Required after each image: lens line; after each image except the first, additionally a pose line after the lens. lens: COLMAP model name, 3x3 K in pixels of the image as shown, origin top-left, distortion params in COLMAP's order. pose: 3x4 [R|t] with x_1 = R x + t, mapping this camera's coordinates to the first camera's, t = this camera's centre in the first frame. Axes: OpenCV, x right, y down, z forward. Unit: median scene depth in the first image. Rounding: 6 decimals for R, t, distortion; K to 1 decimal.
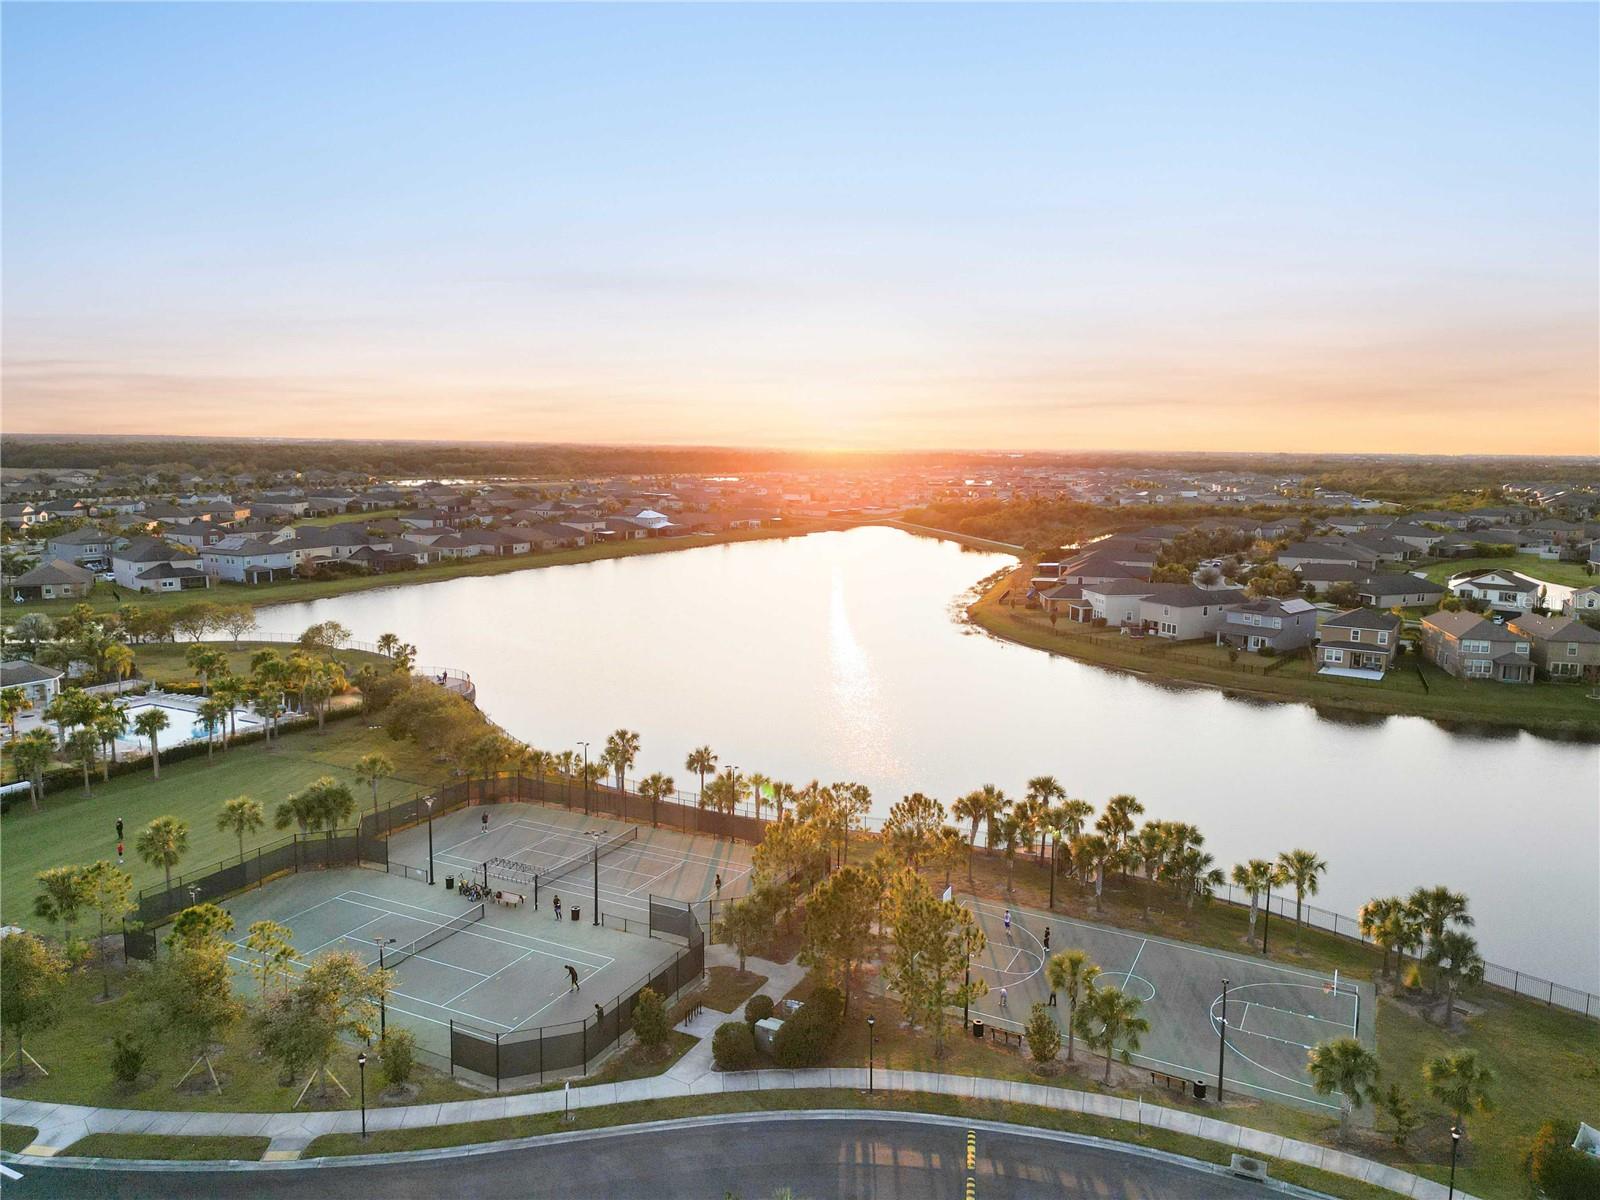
lens RADIAL K [[1115.7, 0, 798.1], [0, 1115.7, 594.4], [0, 0, 1]] dist [0.089047, -0.090441]
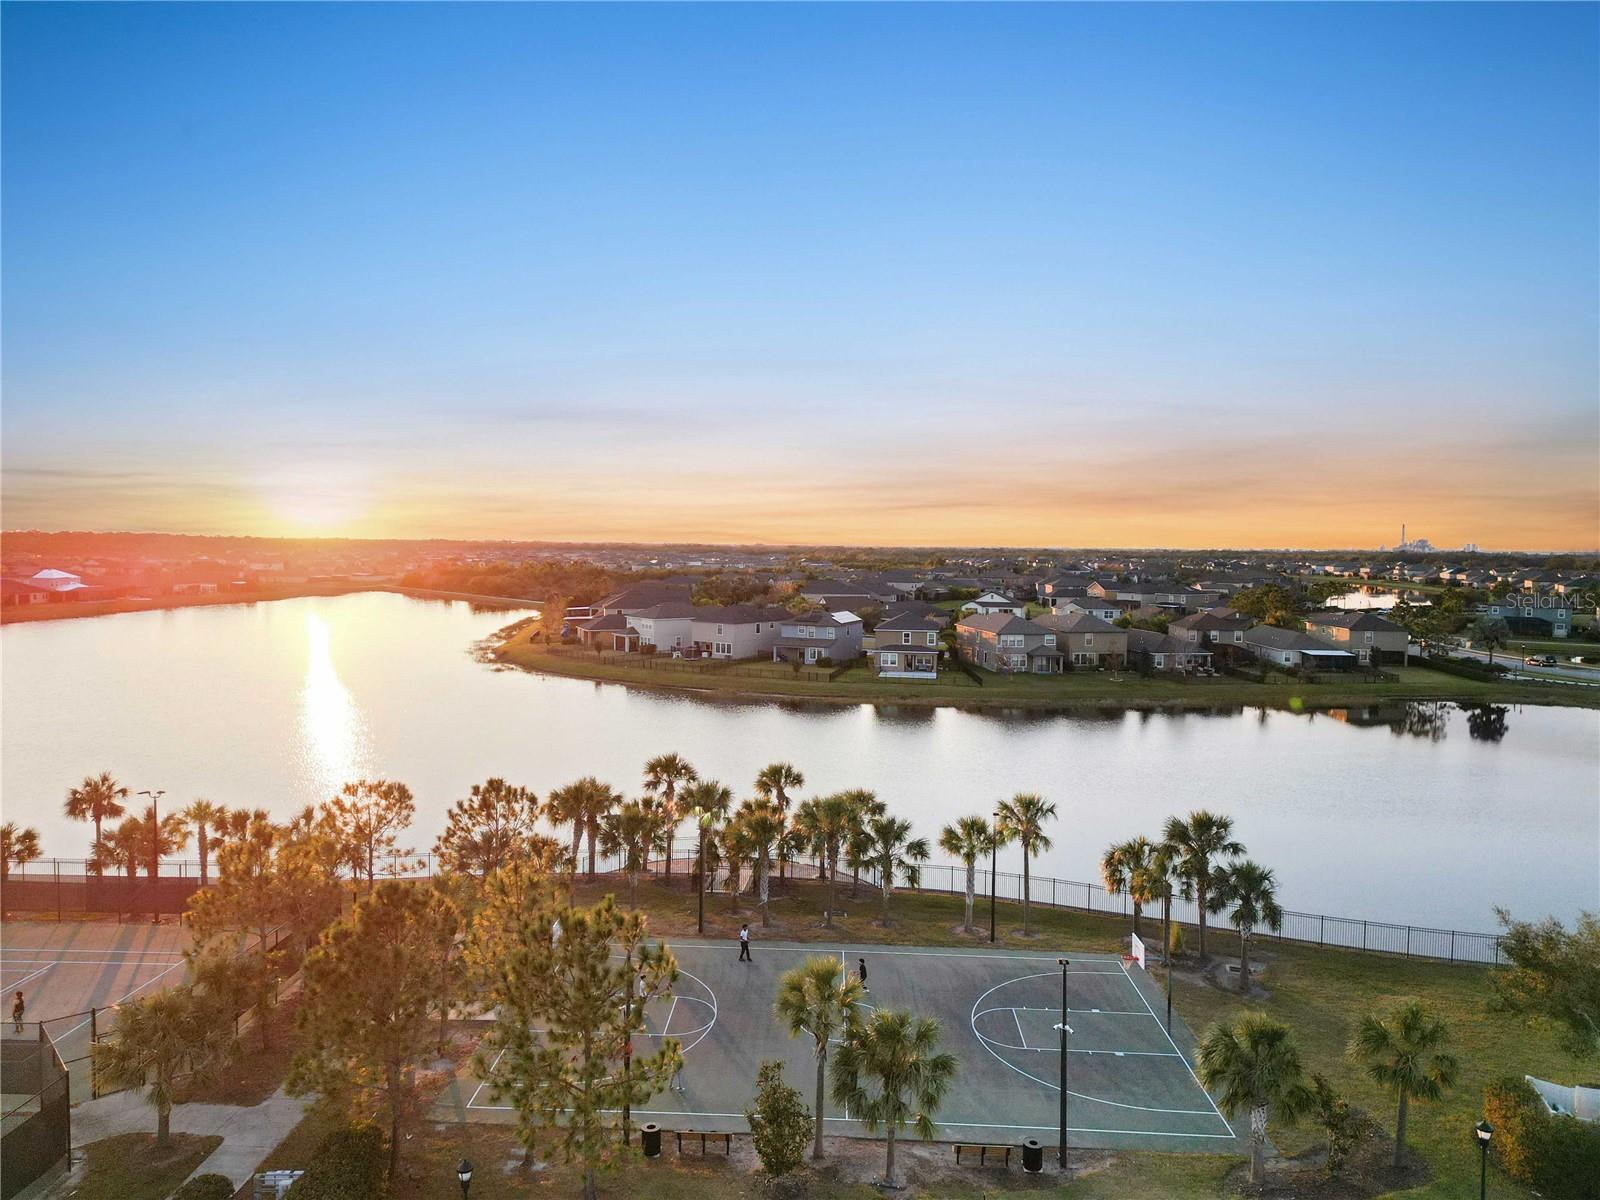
lens RADIAL K [[1115.7, 0, 798.1], [0, 1115.7, 594.4], [0, 0, 1]] dist [0.089047, -0.090441]
pose [[0.905259, -0.021141, 0.424333, -0.003277], [0.055513, 0.996085, -0.068803, 0.109219], [-0.421217, 0.085841, 0.902889, 0.303197]]
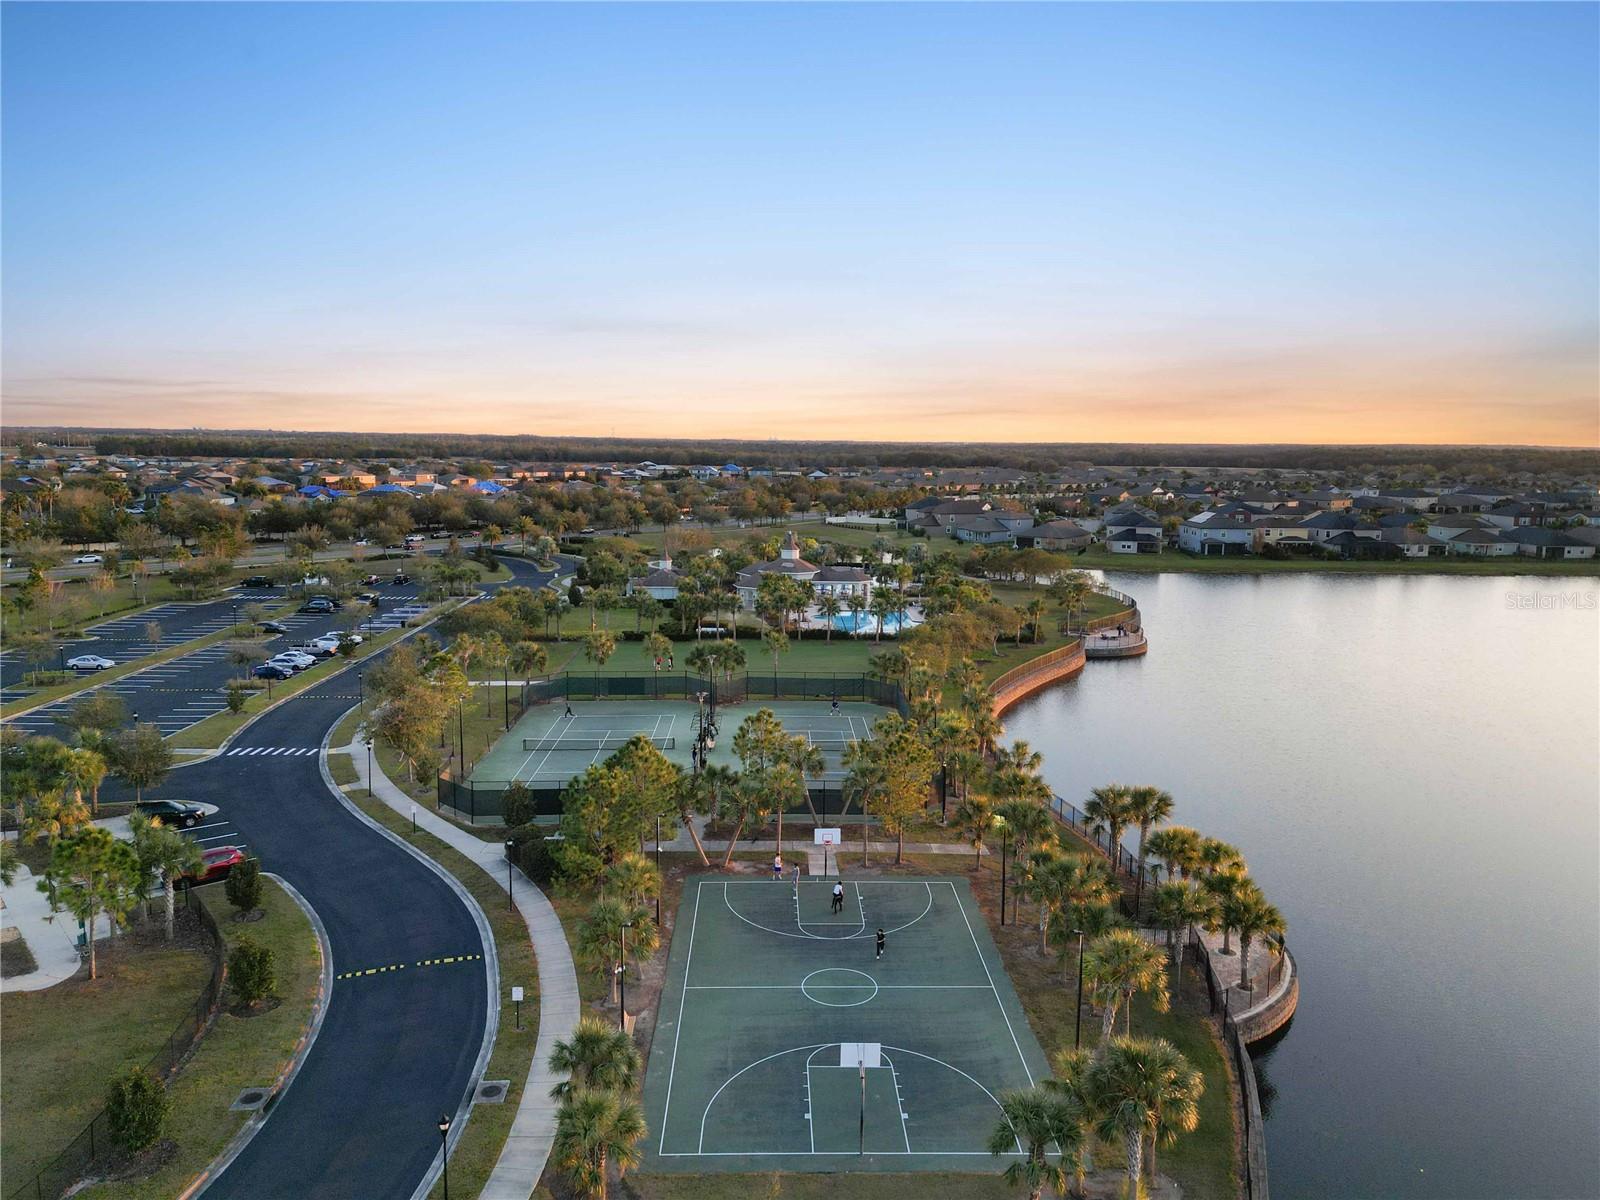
lens RADIAL K [[1115.7, 0, 798.1], [0, 1115.7, 594.4], [0, 0, 1]] dist [0.089047, -0.090441]
pose [[0.478693, 0.114393, -0.870498, 0.695644], [-0.122047, 0.990520, 0.063051, 0.019087], [0.869458, 0.076060, 0.488116, 0.420281]]
